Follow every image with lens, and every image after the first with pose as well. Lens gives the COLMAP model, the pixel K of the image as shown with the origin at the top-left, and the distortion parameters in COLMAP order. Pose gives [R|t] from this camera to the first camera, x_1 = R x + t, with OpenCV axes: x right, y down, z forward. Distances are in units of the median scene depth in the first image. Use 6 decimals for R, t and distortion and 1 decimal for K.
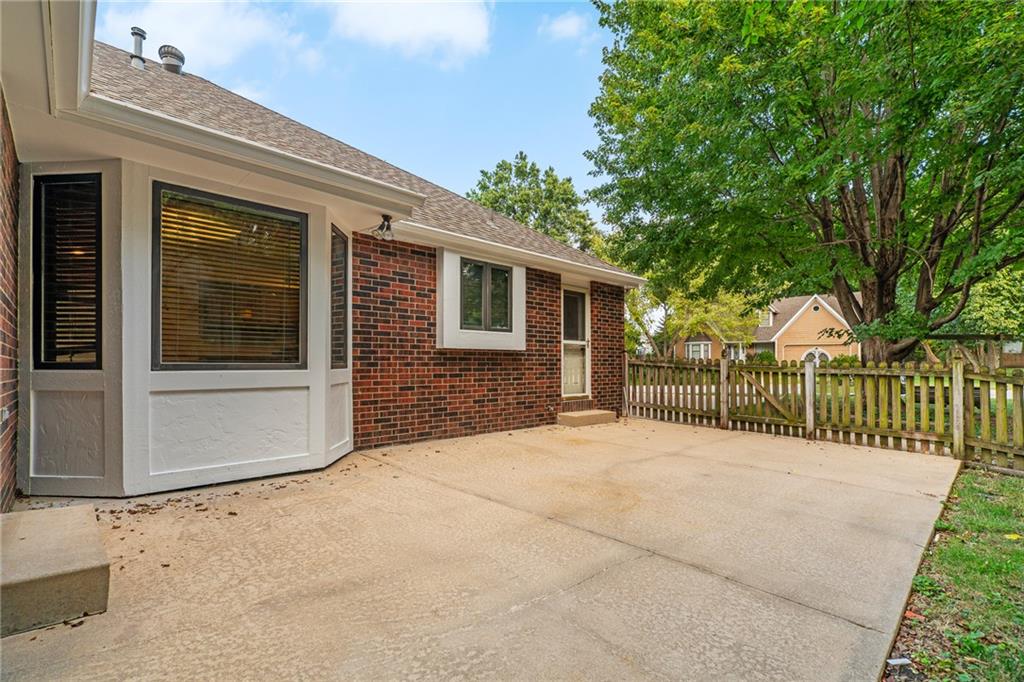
lens RADIAL K [[464.3, 0, 525.6], [0, 464.3, 360.5], [0, 0, 1]] dist [-0.005185, 0.000513]
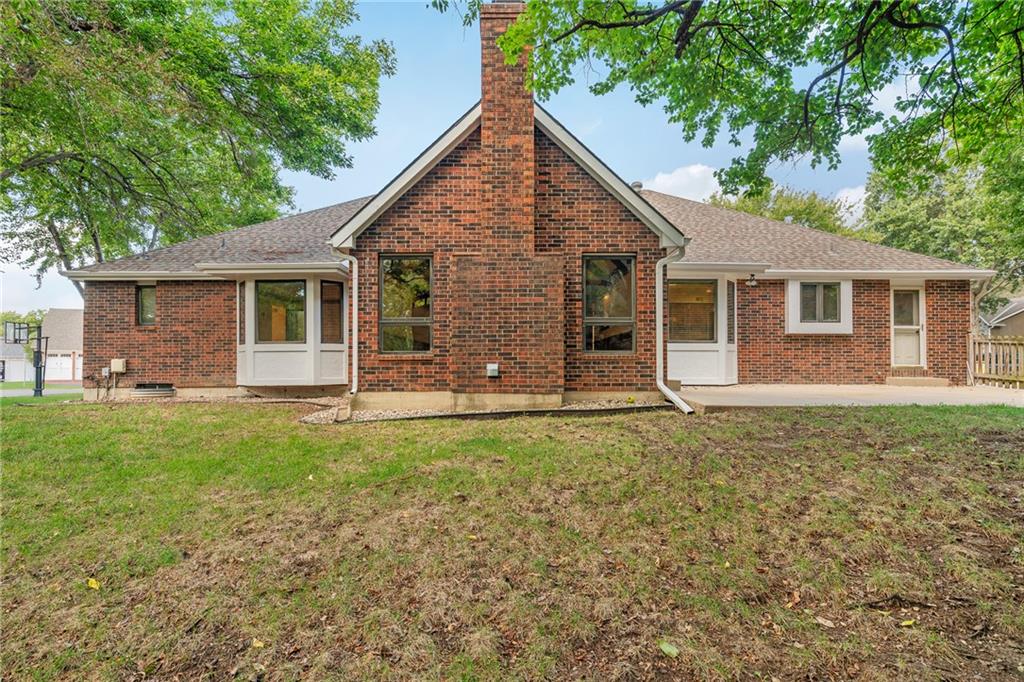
lens RADIAL K [[464.3, 0, 514.0], [0, 464.3, 348.8], [0, 0, 1]] dist [-0.005185, 0.000513]
pose [[0.685158, -0.006547, -0.728365, 0.372773], [0.001398, 0.999970, -0.007673, 0.041803], [0.728394, 0.004239, 0.685146, -0.945319]]
